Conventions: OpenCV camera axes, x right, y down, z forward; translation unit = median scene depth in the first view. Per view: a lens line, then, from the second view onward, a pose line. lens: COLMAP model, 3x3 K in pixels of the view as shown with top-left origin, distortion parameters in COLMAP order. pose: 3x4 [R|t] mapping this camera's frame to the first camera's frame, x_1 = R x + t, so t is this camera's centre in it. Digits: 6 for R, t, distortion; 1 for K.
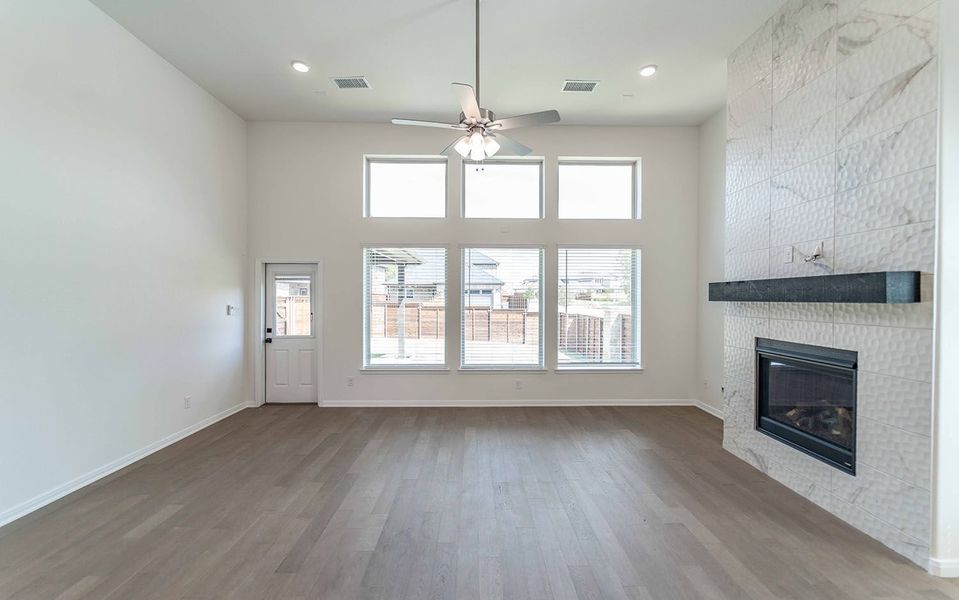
lens RADIAL K [[389.2, 0, 484.1], [0, 389.2, 301.4], [0, 0, 1]] dist [0.012466, -0.000090]
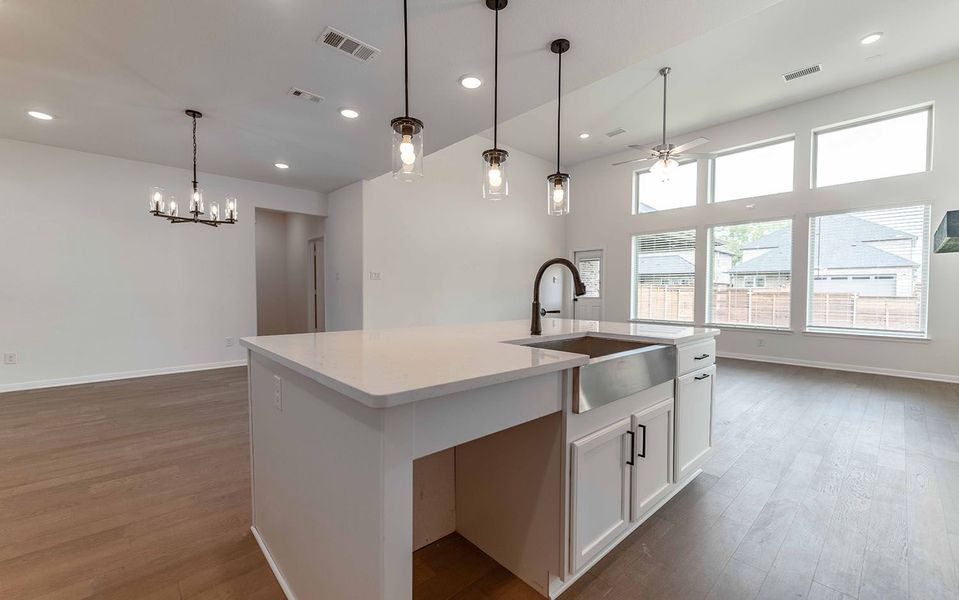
lens RADIAL K [[389.2, 0, 479.2], [0, 389.2, 301.1], [0, 0, 1]] dist [0.012466, -0.000090]
pose [[0.663977, 0.021935, -0.747431, 0.388414], [-0.009094, 0.999733, 0.021261, 0.075512], [0.747697, -0.007320, 0.663999, -0.370111]]
